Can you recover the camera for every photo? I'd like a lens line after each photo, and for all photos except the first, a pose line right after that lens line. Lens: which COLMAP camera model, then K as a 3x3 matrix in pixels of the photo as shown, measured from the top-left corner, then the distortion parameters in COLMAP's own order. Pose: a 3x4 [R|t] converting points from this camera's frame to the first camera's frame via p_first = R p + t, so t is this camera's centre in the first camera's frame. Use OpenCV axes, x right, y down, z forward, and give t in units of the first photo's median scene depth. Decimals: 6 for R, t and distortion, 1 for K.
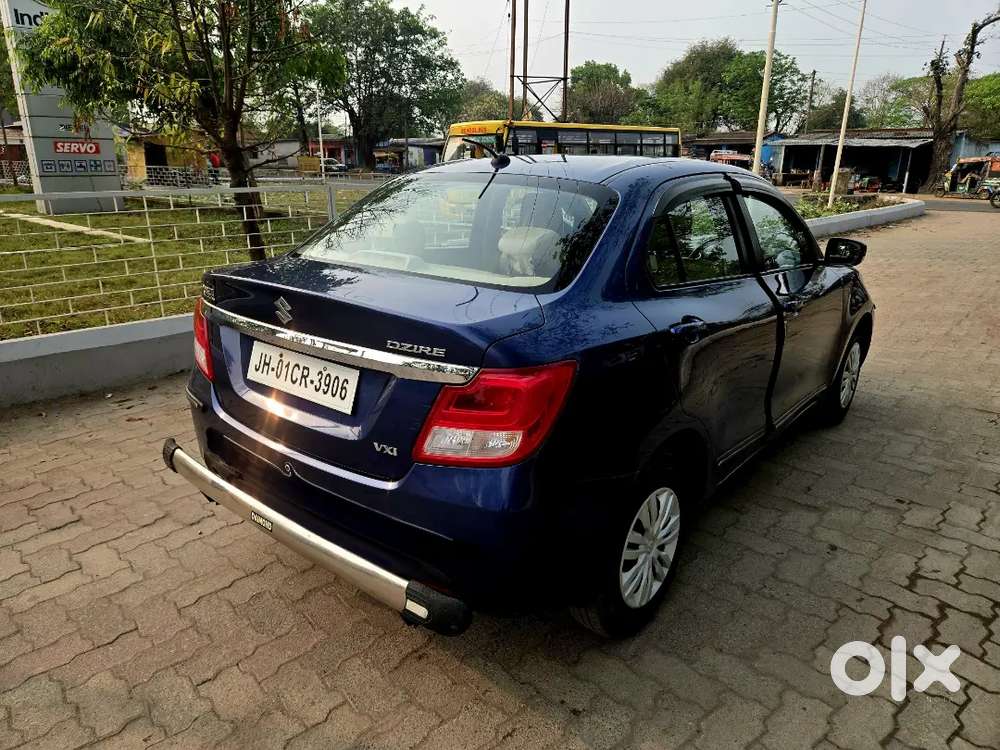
lens RADIAL K [[666.6, 0, 500.0], [0, 666.6, 375.0], [0, 0, 1]] dist [0.065041, -0.054264]
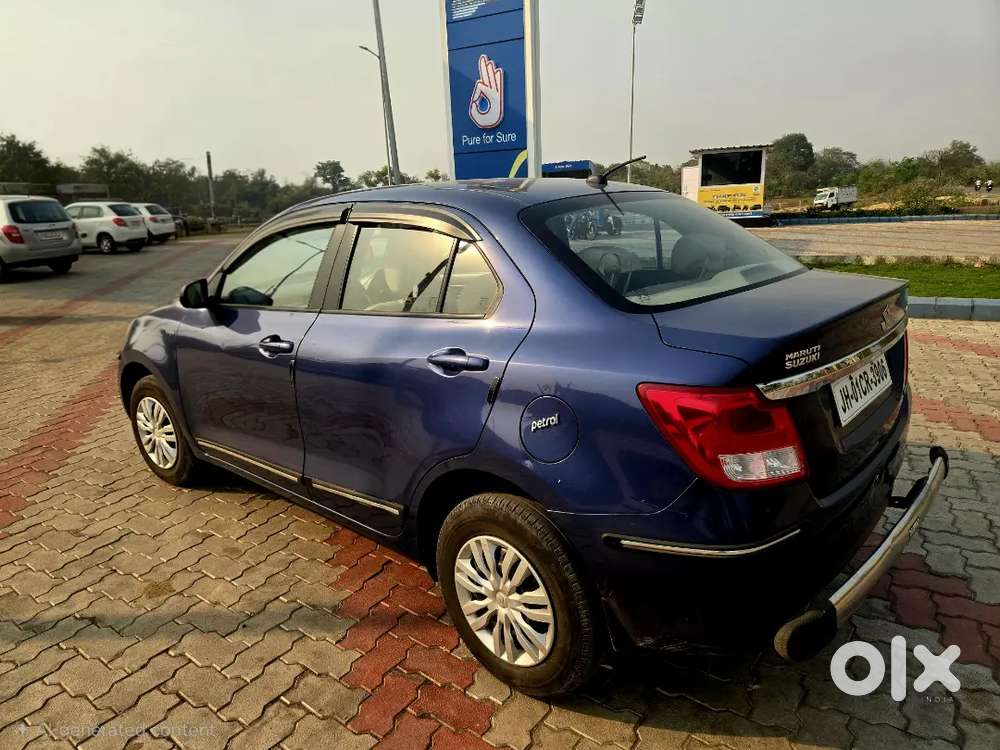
lens RADIAL K [[666.6, 0, 500.0], [0, 666.6, 375.0], [0, 0, 1]] dist [0.065041, -0.054264]
pose [[0.049565, -0.270085, 0.961560, -0.911337], [0.334480, 0.911640, 0.238822, -0.305787], [-0.941098, 0.309786, 0.135523, 0.969752]]
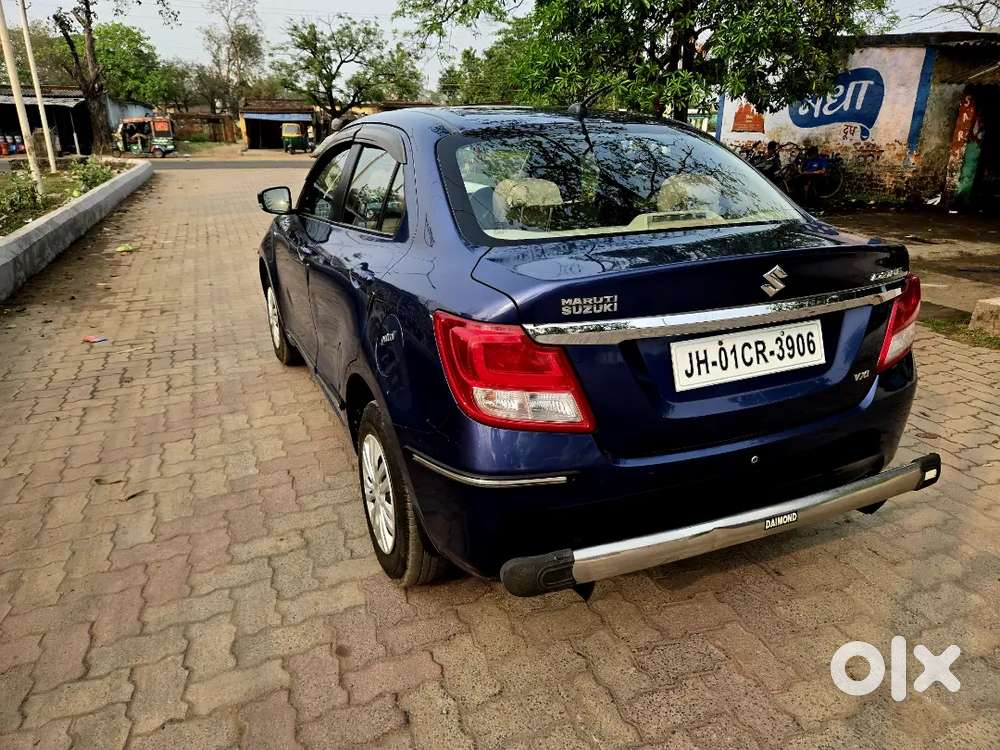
lens RADIAL K [[664.9, 0, 507.6], [0, 664.9, 372.4], [0, 0, 1]] dist [0.066474, -0.054429]
pose [[0.433037, -0.314596, 0.844694, -0.849976], [0.272665, 0.938931, 0.209910, -0.178383], [-0.859147, 0.139420, 0.492371, 0.598908]]
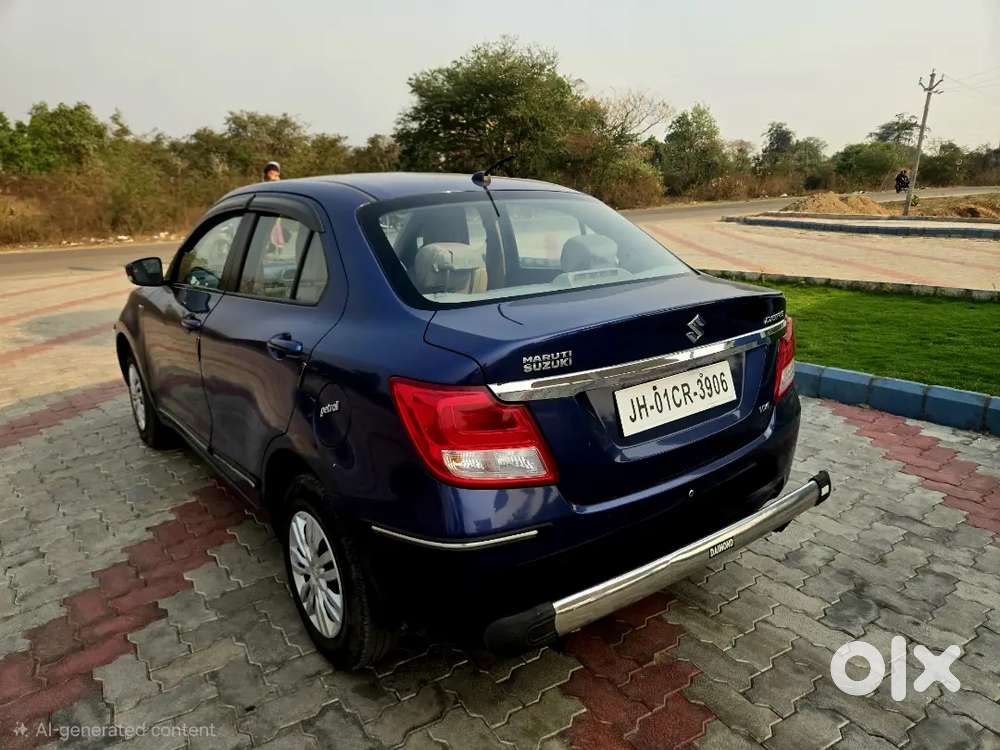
lens RADIAL K [[666.6, 0, 500.0], [0, 666.6, 375.0], [0, 0, 1]] dist [0.065041, -0.054264]
pose [[0.219814, -0.269882, 0.937468, -0.891475], [0.305722, 0.931620, 0.196514, -0.211199], [-0.926399, 0.243408, 0.287292, 0.677964]]
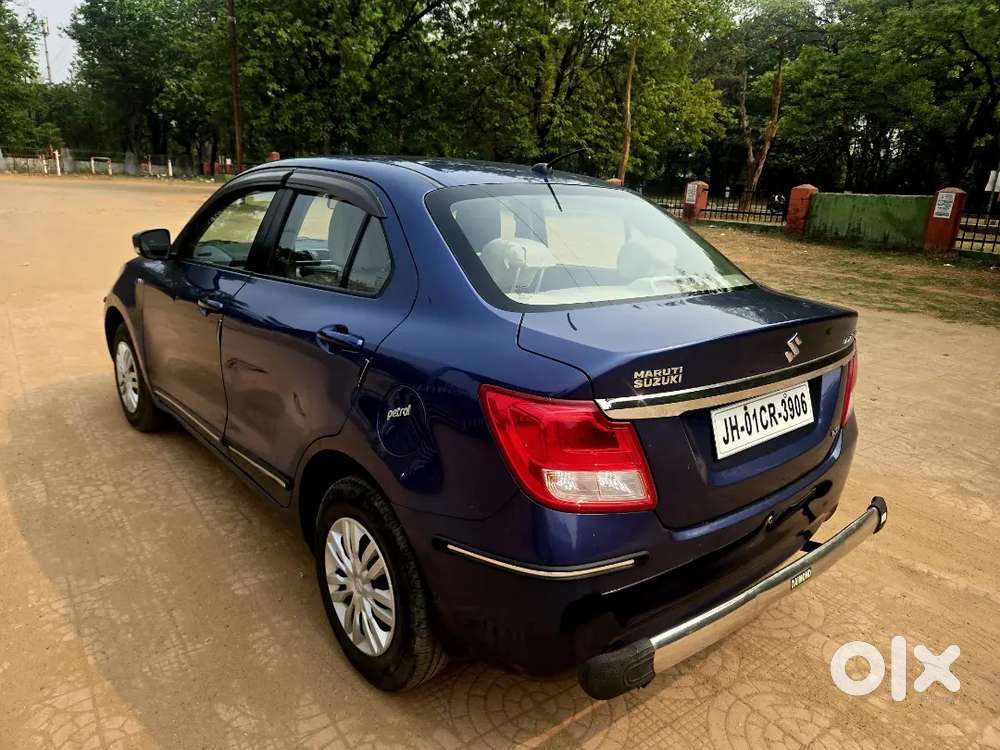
lens RADIAL K [[664.9, 0, 507.6], [0, 664.9, 372.4], [0, 0, 1]] dist [0.066474, -0.054429]
pose [[0.169858, -0.268907, 0.948070, -0.860965], [0.239170, 0.944536, 0.225054, -0.247294], [-0.956005, 0.188522, 0.224751, 0.795238]]
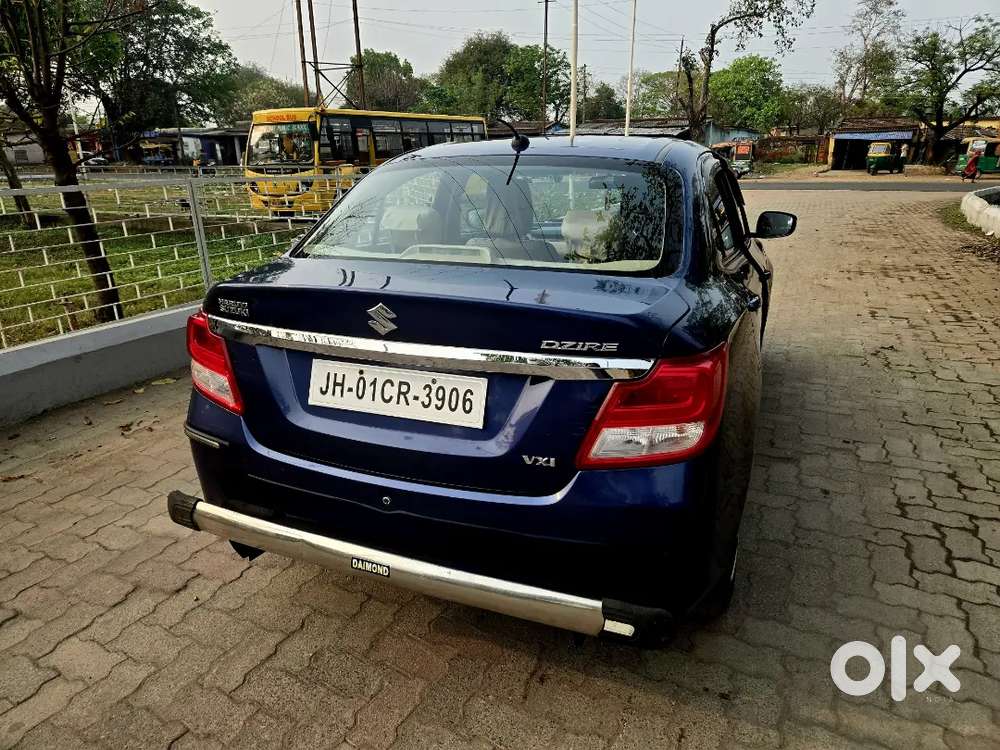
lens RADIAL K [[664.9, 0, 507.6], [0, 664.9, 372.4], [0, 0, 1]] dist [0.066474, -0.054429]
pose [[0.952525, -0.112238, 0.283016, -0.283907], [0.109254, 0.993664, 0.026358, -0.022596], [-0.284182, 0.005814, 0.958753, 0.094490]]
